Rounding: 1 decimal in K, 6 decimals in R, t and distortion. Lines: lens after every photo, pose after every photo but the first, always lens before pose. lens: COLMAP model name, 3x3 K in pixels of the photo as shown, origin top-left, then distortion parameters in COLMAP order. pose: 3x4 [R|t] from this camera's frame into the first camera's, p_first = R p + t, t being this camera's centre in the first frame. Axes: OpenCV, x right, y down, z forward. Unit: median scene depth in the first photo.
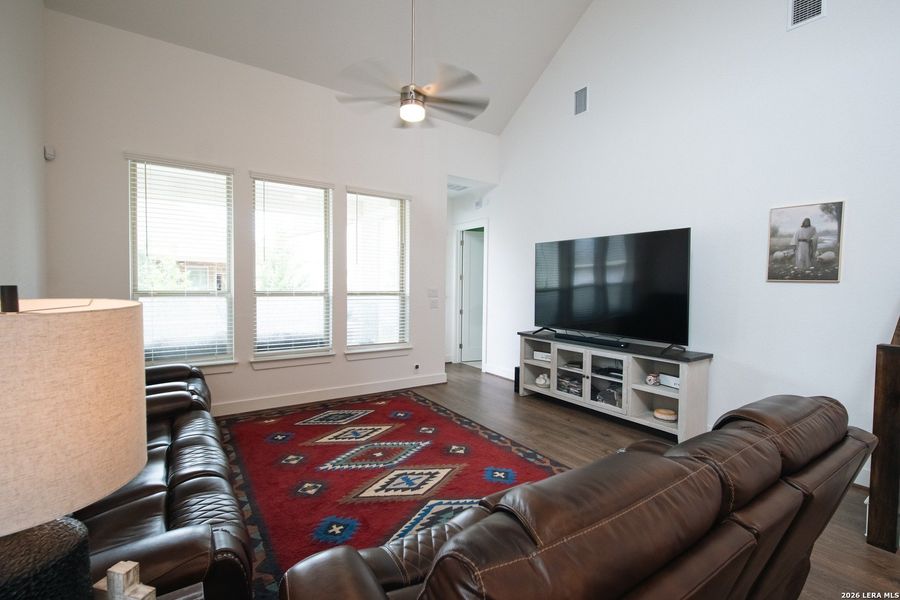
lens RADIAL K [[401.3, 0, 448.8], [0, 401.3, 297.1], [0, 0, 1]] dist [0.003730, 0.000077]
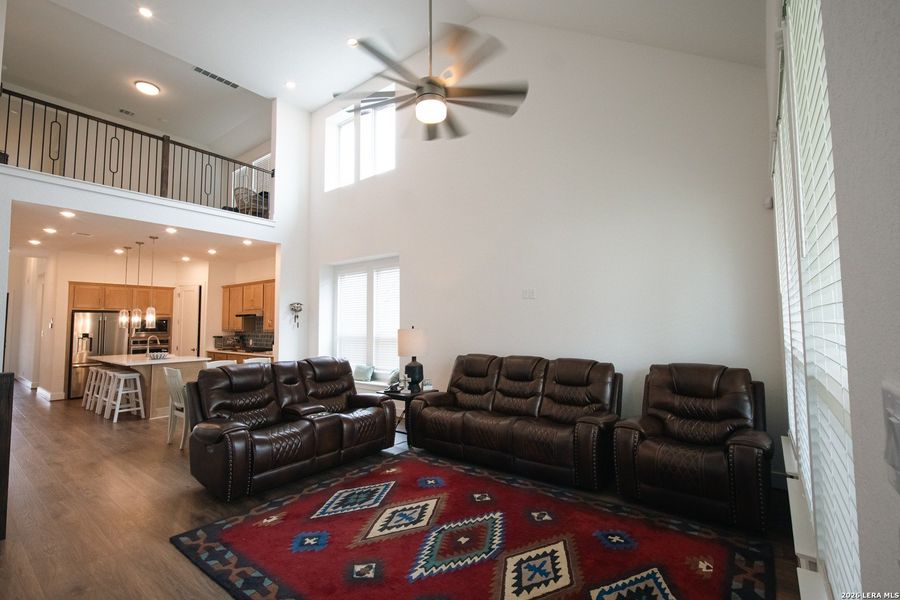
lens RADIAL K [[401.3, 0, 447.8], [0, 401.3, 297.2], [0, 0, 1]] dist [0.003730, 0.000077]
pose [[-0.949732, -0.025107, -0.312054, 0.122553], [-0.015143, 0.999296, -0.034314, -0.067522], [0.312696, -0.027864, -0.949444, 1.864985]]
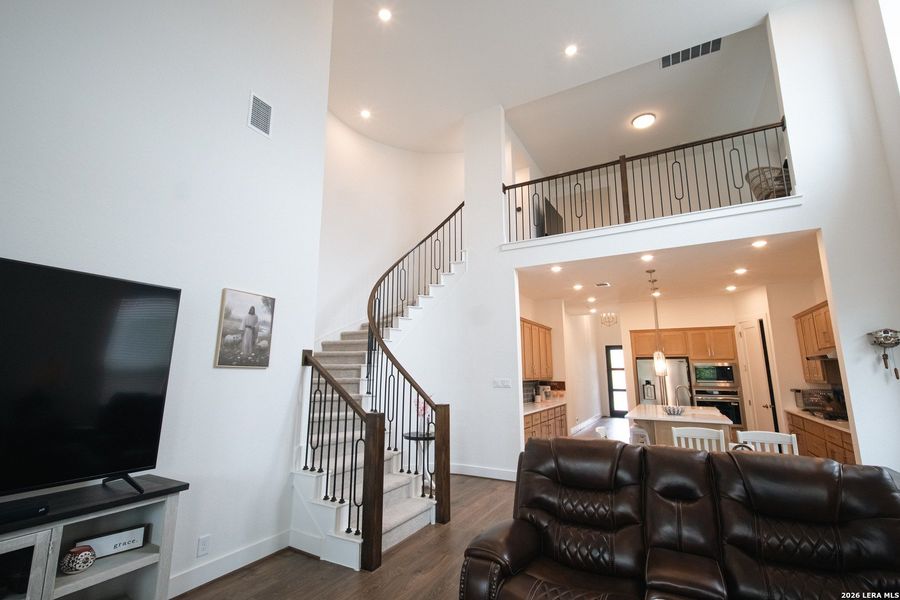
lens RADIAL K [[401.3, 0, 454.3], [0, 401.3, 296.9], [0, 0, 1]] dist [0.003730, 0.000077]
pose [[-0.451073, 0.154824, 0.878955, -0.266304], [0.026530, 0.986729, -0.160192, -0.039207], [-0.892093, -0.048939, -0.449194, 1.010223]]
